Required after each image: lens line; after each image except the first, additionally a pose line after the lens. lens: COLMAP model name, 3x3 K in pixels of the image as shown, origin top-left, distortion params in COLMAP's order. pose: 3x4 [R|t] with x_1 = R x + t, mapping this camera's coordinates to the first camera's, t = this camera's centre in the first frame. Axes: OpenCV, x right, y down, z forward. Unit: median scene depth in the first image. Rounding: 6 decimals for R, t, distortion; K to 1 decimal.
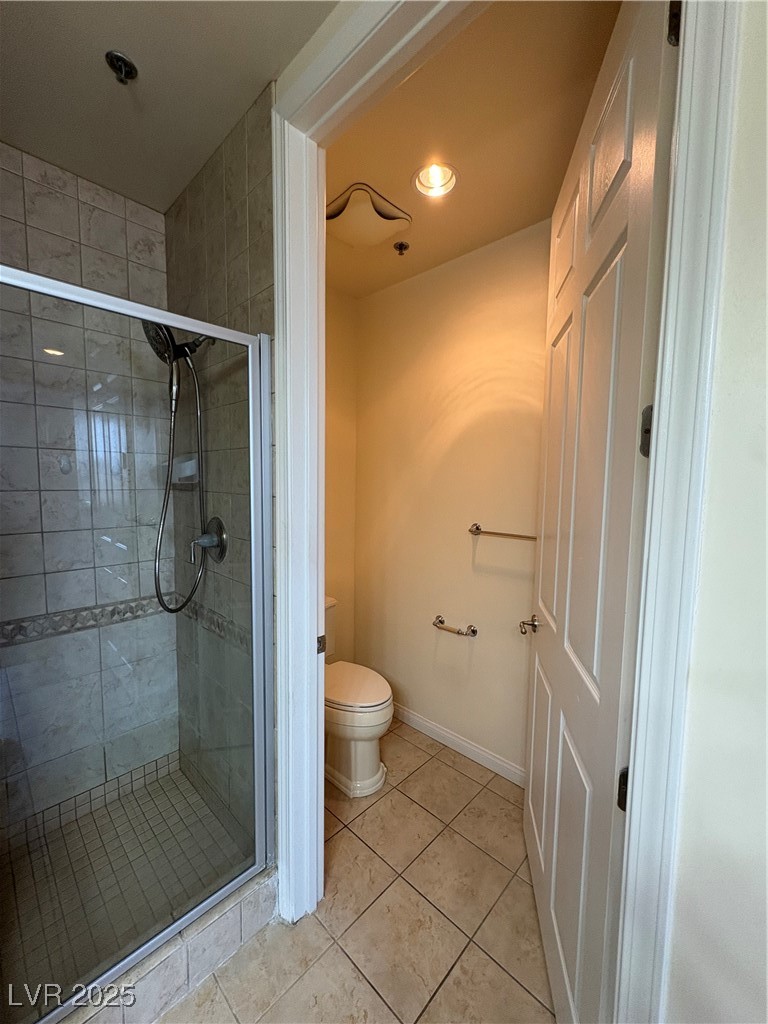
lens RADIAL K [[410.4, 0, 384.0], [0, 410.4, 512.0], [0, 0, 1]] dist [0.001123, 0.000267]
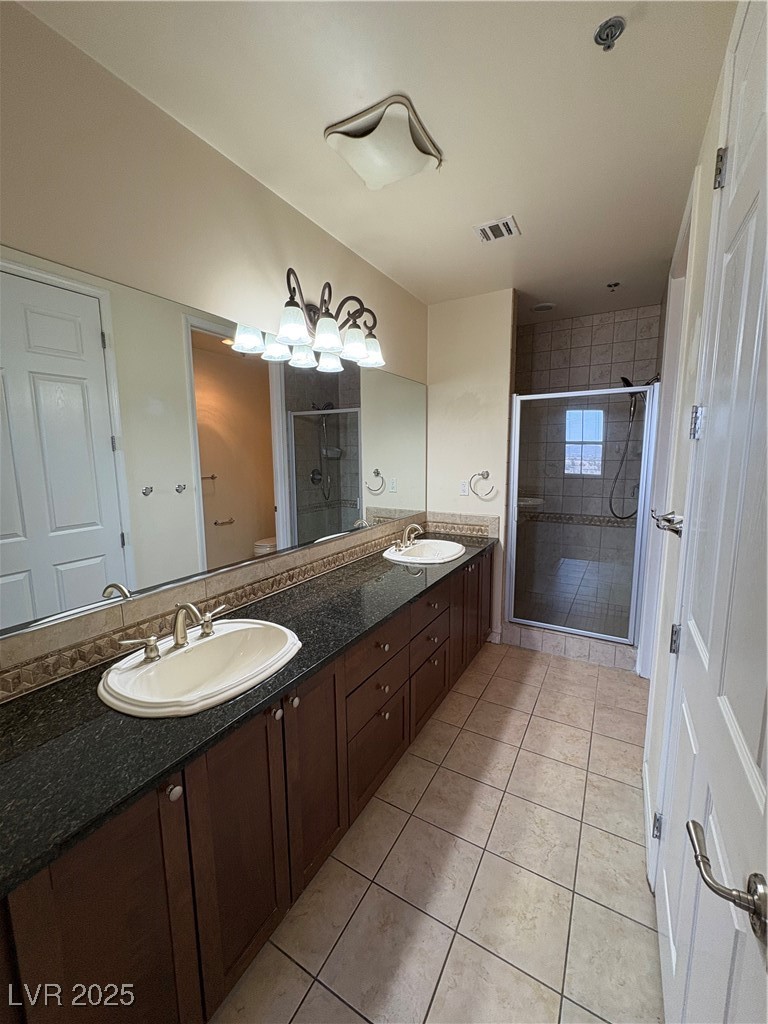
lens RADIAL K [[410.4, 0, 384.0], [0, 410.4, 512.0], [0, 0, 1]] dist [0.001123, 0.000267]
pose [[0.236581, 0.120225, -0.964145, 1.116459], [-0.067333, 0.991958, 0.107171, 0.063123], [0.969276, 0.039564, 0.242773, -0.617383]]
